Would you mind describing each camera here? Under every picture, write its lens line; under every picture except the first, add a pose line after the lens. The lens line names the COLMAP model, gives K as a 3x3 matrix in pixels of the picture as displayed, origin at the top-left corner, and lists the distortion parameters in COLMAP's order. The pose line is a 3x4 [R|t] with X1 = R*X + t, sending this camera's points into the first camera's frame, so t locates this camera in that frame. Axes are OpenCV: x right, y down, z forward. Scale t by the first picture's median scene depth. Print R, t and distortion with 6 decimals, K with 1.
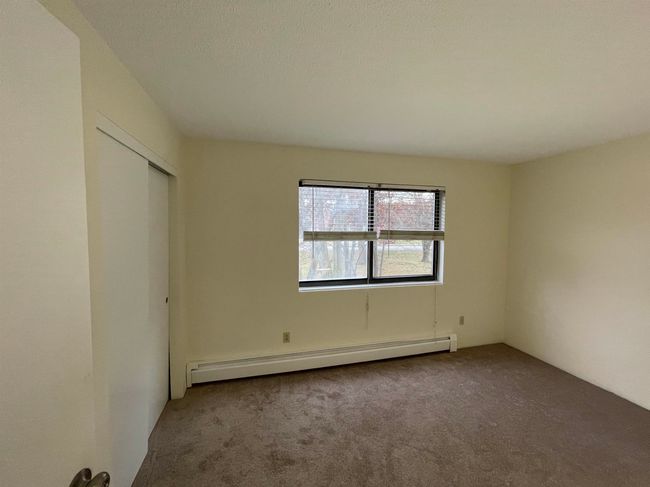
lens RADIAL K [[264.5, 0, 323.6], [0, 264.5, 240.3], [0, 0, 1]] dist [-0.001106, -0.000056]
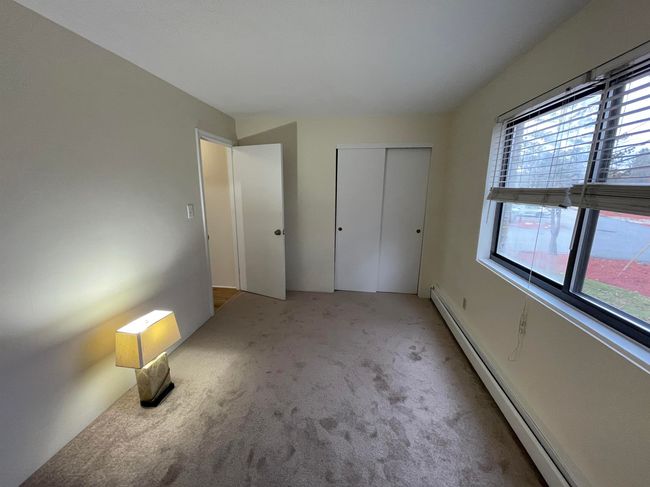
lens RADIAL K [[264.5, 0, 324.9], [0, 264.5, 243.4], [0, 0, 1]] dist [-0.001106, -0.000056]
pose [[-0.366196, 0.200868, -0.908599, 0.890430], [-0.048239, 0.971013, 0.234108, -0.032405], [0.929287, 0.129560, -0.345891, 0.888757]]
